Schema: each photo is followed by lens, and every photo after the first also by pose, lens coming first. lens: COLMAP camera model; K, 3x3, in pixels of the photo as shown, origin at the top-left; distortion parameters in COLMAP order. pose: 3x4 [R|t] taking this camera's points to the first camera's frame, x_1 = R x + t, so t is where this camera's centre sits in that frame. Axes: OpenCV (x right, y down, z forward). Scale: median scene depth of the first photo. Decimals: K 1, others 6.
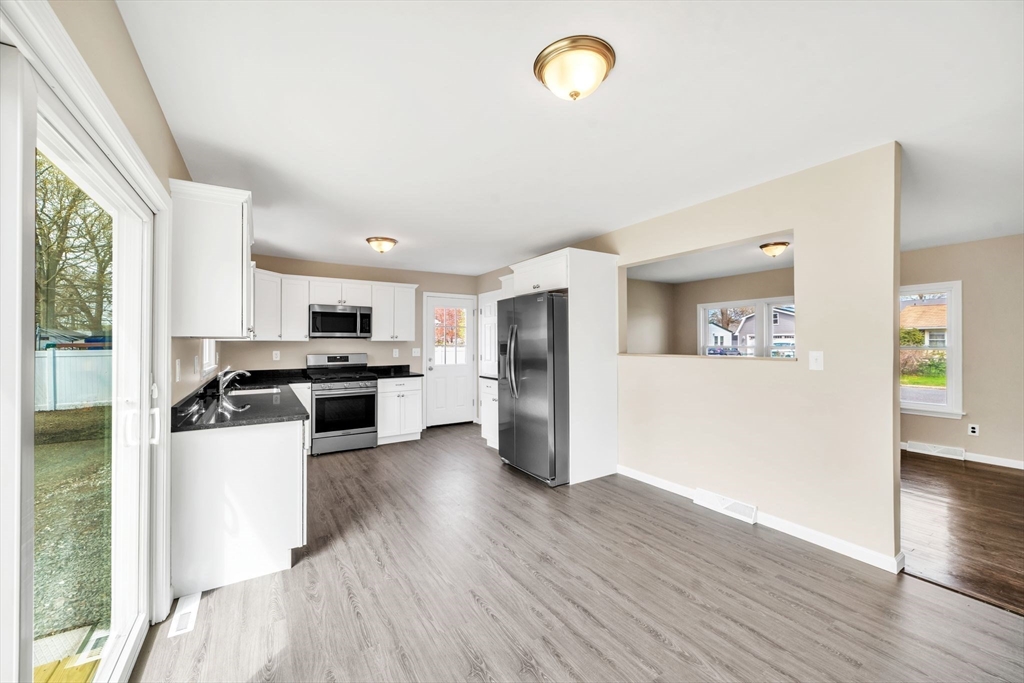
lens RADIAL K [[395.9, 0, 508.1], [0, 395.9, 341.7], [0, 0, 1]] dist [0.000643, 0.001257]
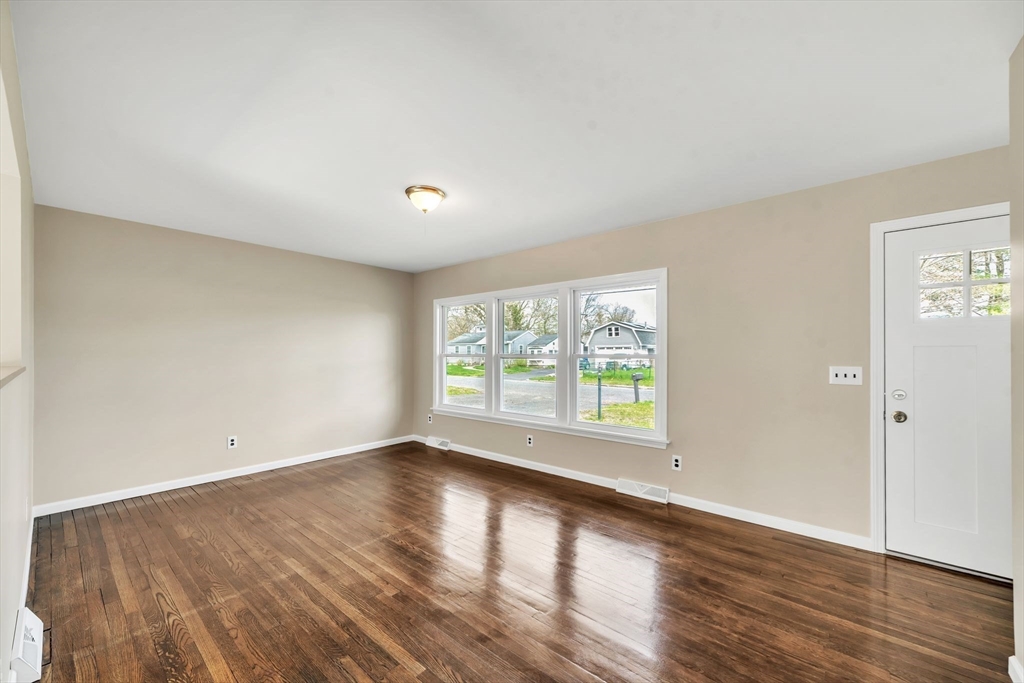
lens RADIAL K [[395.9, 0, 509.3], [0, 395.9, 346.7], [0, 0, 1]] dist [0.000643, 0.001257]
pose [[0.955749, 0.006119, 0.294119, 0.559750], [-0.002099, 0.999900, -0.013981, 0.008535], [-0.294175, 0.012745, 0.955666, 0.320472]]
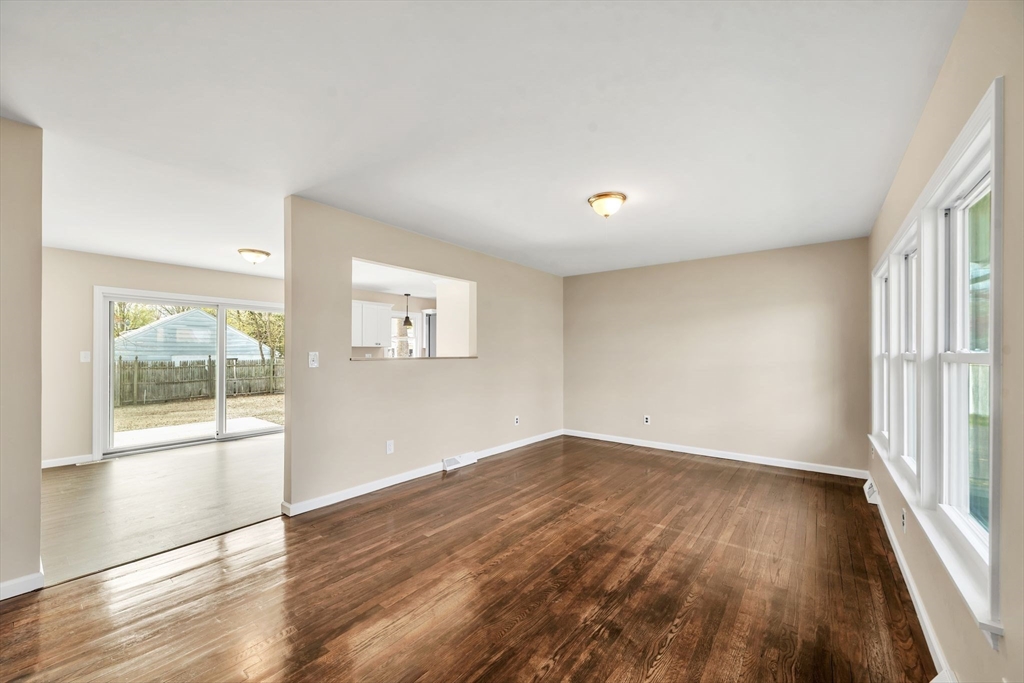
lens RADIAL K [[395.9, 0, 514.1], [0, 395.9, 349.8], [0, 0, 1]] dist [0.000643, 0.001257]
pose [[0.344054, -0.001977, -0.938948, 1.116302], [-0.003206, 0.999989, -0.003280, 0.010177], [0.938944, 0.004138, 0.344044, 0.561450]]
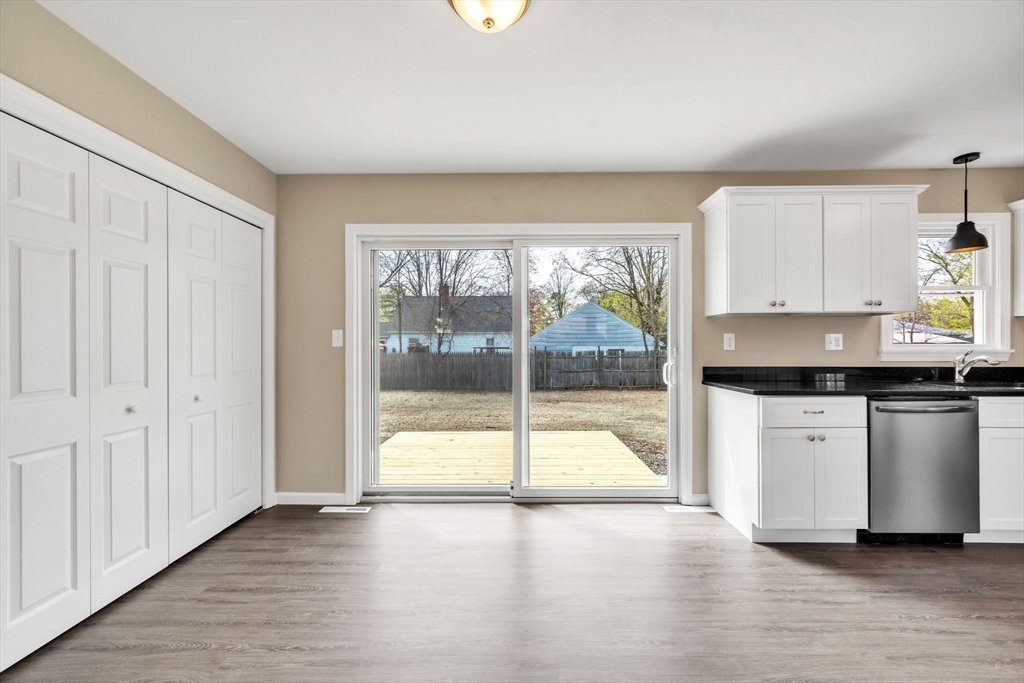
lens RADIAL K [[395.9, 0, 514.6], [0, 395.9, 344.9], [0, 0, 1]] dist [0.000643, 0.001257]
pose [[-0.532819, 0.003711, -0.846221, 0.277760], [0.002518, 0.999993, 0.002800, 0.035654], [0.846226, -0.000639, -0.532824, 0.475660]]
